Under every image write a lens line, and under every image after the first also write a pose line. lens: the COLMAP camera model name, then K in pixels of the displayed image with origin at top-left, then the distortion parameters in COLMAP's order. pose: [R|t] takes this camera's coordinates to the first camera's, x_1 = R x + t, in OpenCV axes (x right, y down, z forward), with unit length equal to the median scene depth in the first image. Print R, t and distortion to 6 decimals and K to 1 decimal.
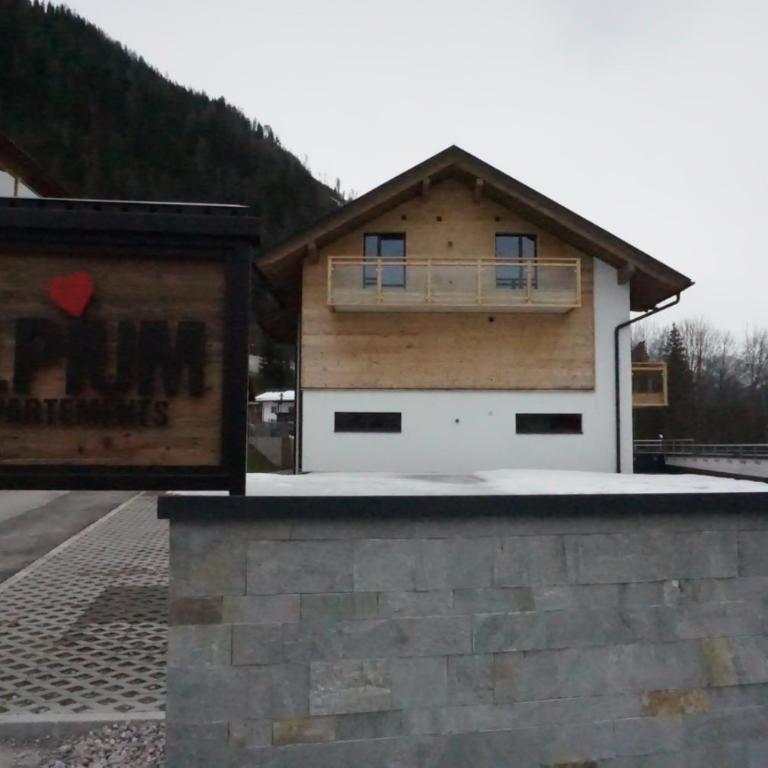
lens RADIAL K [[789.9, 0, 384.0], [0, 789.9, 384.0], [0, 0, 1]] dist [-0.057618, 0.008537]
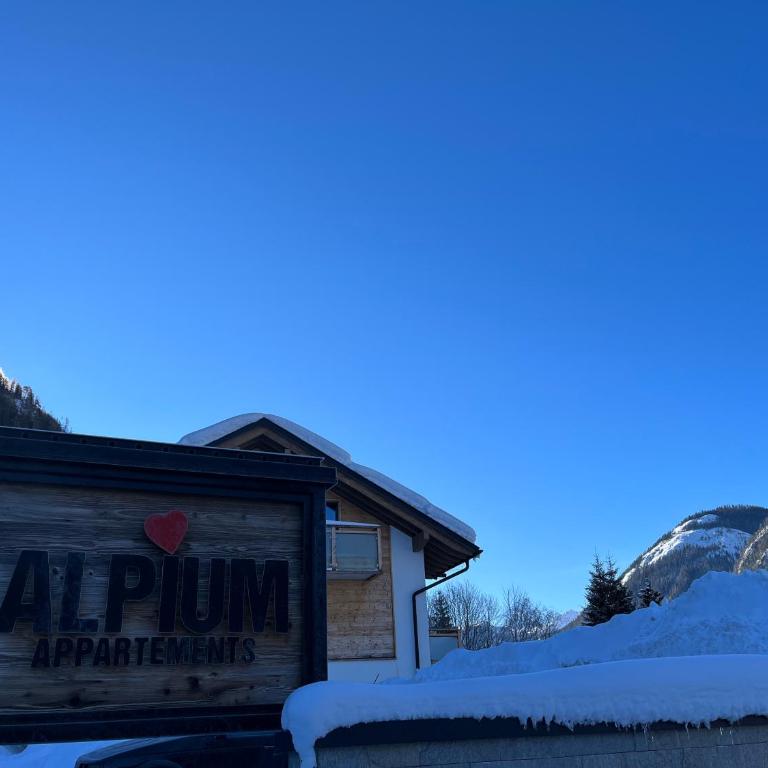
lens RADIAL K [[778.0, 0, 384.0], [0, 778.0, 384.0], [0, 0, 1]] dist [0.022211, -0.009057]
pose [[0.956119, 0.070586, 0.284347, -0.057562], [0.028842, 0.943153, -0.331106, 0.006900], [-0.291554, 0.324778, 0.899731, -0.010483]]
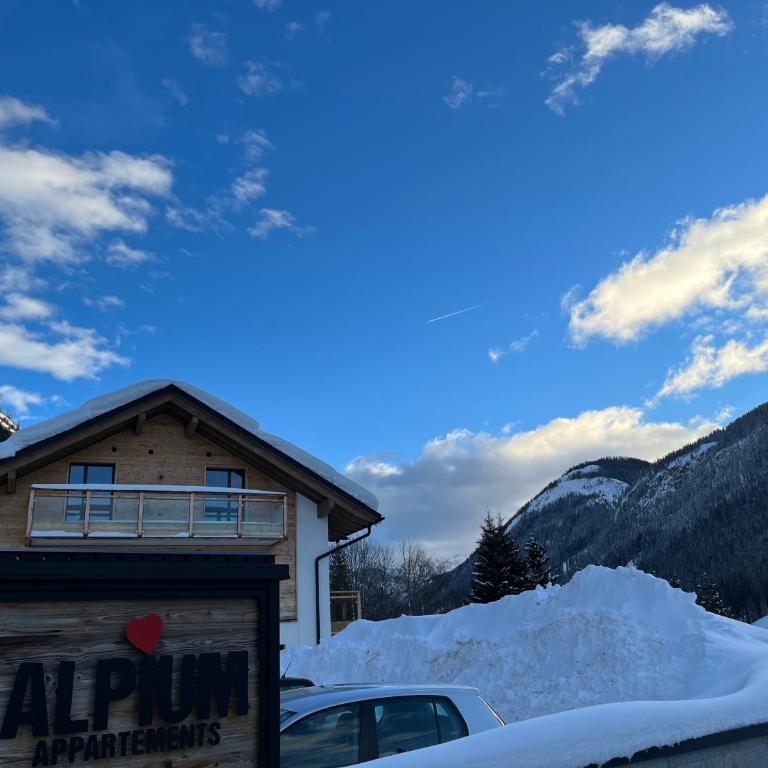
lens RADIAL K [[776.2, 0, 399.7], [0, 776.2, 382.2], [0, 0, 1]] dist [0.028620, -0.021744]
pose [[0.901768, 0.084852, 0.423810, -0.078158], [0.032801, 0.964278, -0.262853, -0.021310], [-0.430974, 0.250934, 0.866772, -0.040142]]
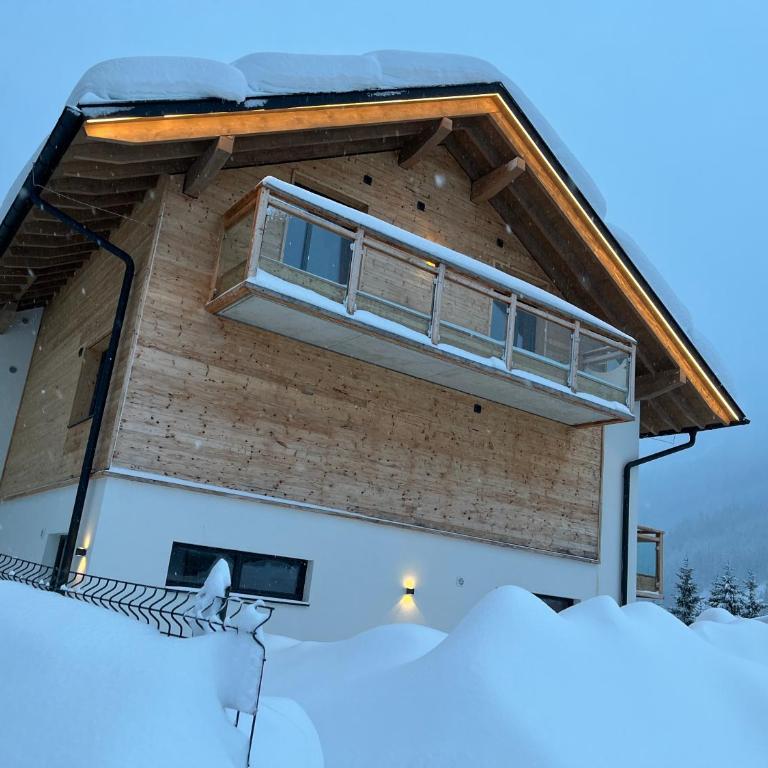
lens RADIAL K [[772.9, 0, 382.1], [0, 772.9, 393.0], [0, 0, 1]] dist [0.091633, -0.132784]
pose [[0.810776, 0.233869, 0.536607, -0.217777], [-0.149360, 0.969029, -0.196659, 0.024952], [-0.565980, 0.079299, 0.820596, 0.612659]]
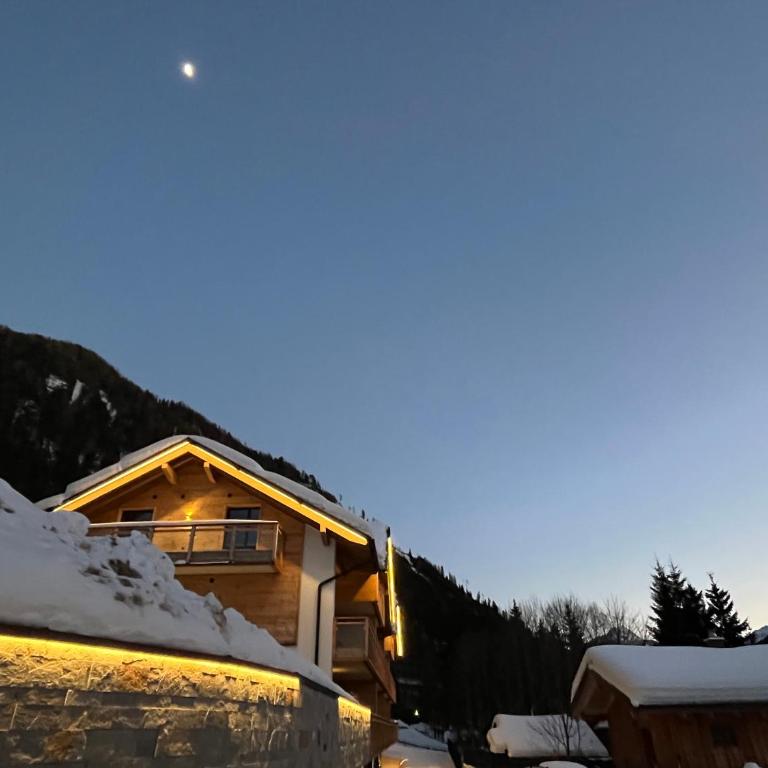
lens RADIAL K [[557.8, 0, 378.0], [0, 557.8, 390.6], [0, 0, 1]] dist [0.002630, -0.003371]
pose [[0.998768, -0.038508, -0.031293, 0.428072], [0.020343, 0.892993, -0.449610, 0.043618], [0.045258, 0.448420, 0.892677, 0.163262]]
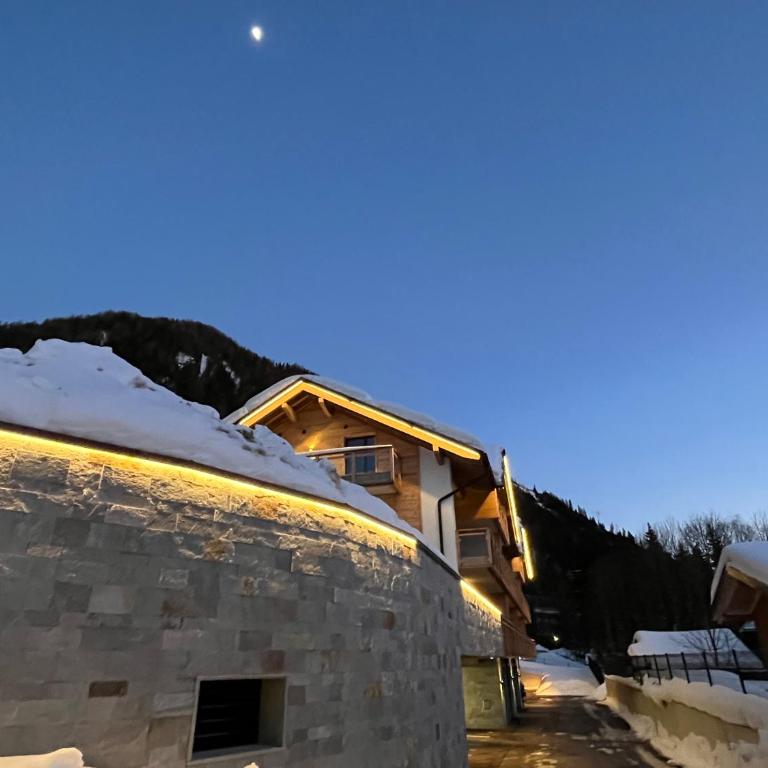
lens RADIAL K [[557.8, 0, 378.0], [0, 557.8, 390.6], [0, 0, 1]] dist [0.002630, -0.003371]
pose [[0.962860, -0.138841, -0.231566, 0.438136], [0.045348, 0.928631, -0.368223, 0.082735], [0.266164, 0.344046, 0.900438, 0.163670]]
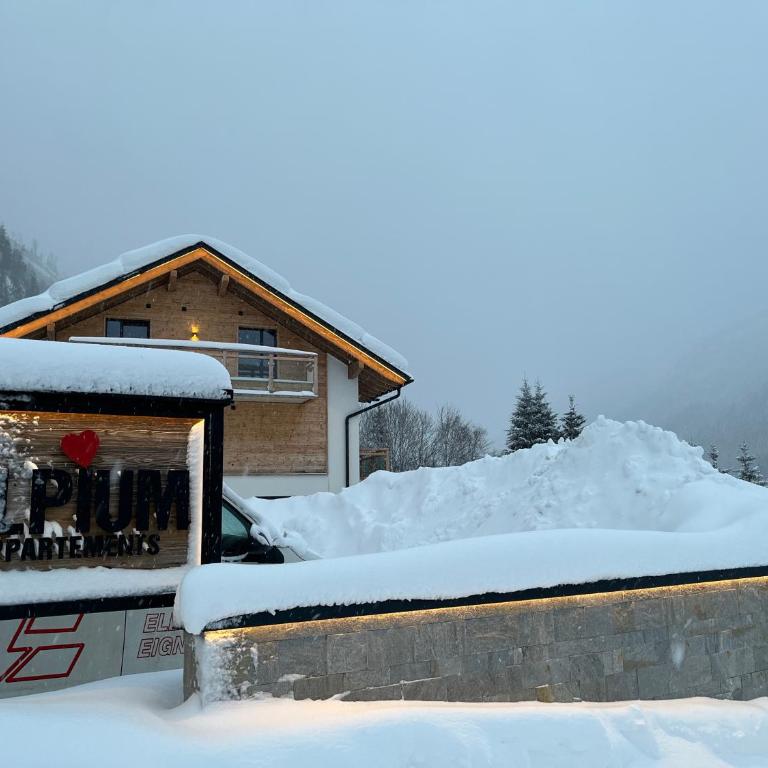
lens RADIAL K [[772.9, 0, 382.1], [0, 772.9, 393.0], [0, 0, 1]] dist [0.091633, -0.132784]
pose [[0.932855, 0.032218, 0.358807, -0.053426], [-0.001575, 0.996348, -0.085368, -0.013073], [-0.360248, 0.079071, 0.929500, -0.040418]]
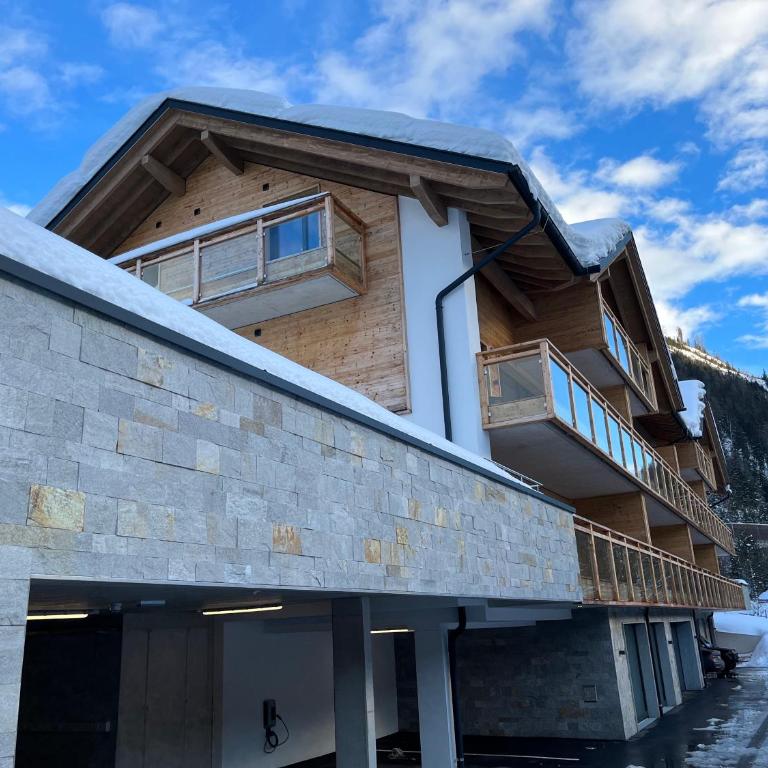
lens RADIAL K [[778.0, 0, 384.0], [0, 778.0, 384.0], [0, 0, 1]] dist [0.022211, -0.009057]
pose [[0.886958, -0.190130, -0.420899, 0.497208], [0.092521, 0.966006, -0.241398, 0.122637], [0.452488, 0.175168, 0.874397, 0.523233]]
